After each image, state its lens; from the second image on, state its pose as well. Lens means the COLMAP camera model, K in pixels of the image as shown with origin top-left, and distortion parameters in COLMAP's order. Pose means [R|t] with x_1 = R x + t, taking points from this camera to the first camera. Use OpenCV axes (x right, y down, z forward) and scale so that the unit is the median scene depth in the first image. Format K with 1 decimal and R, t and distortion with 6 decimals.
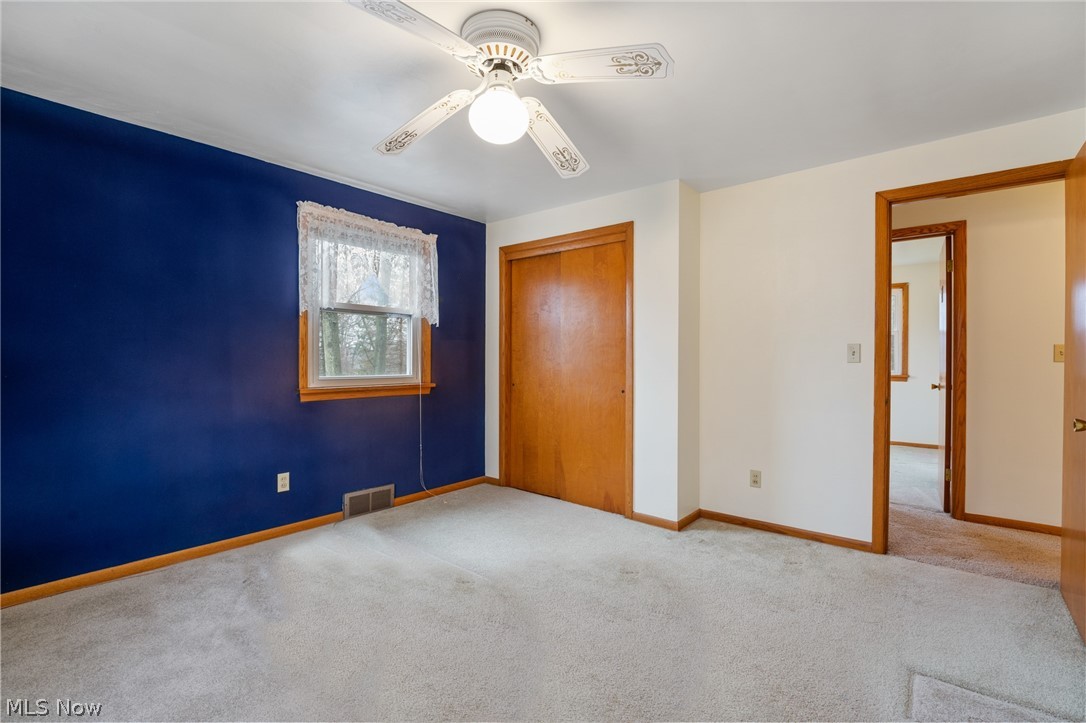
lens RADIAL K [[499.9, 0, 540.6], [0, 499.9, 361.4], [0, 0, 1]] dist [-0.004180, 0.000319]
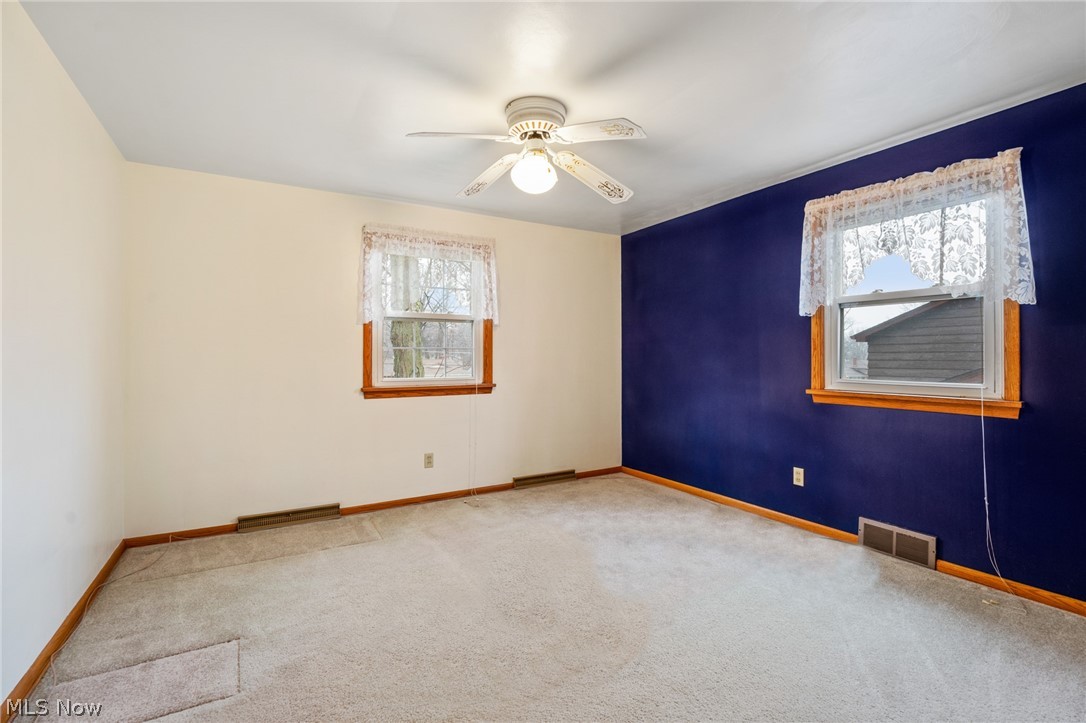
lens RADIAL K [[499.9, 0, 541.0], [0, 499.9, 357.8], [0, 0, 1]] dist [-0.004180, 0.000319]
pose [[-0.333420, -0.005413, -0.942763, 0.605301], [-0.013653, 0.999906, -0.000913, 0.000690], [0.942679, 0.012568, -0.333463, 0.771874]]
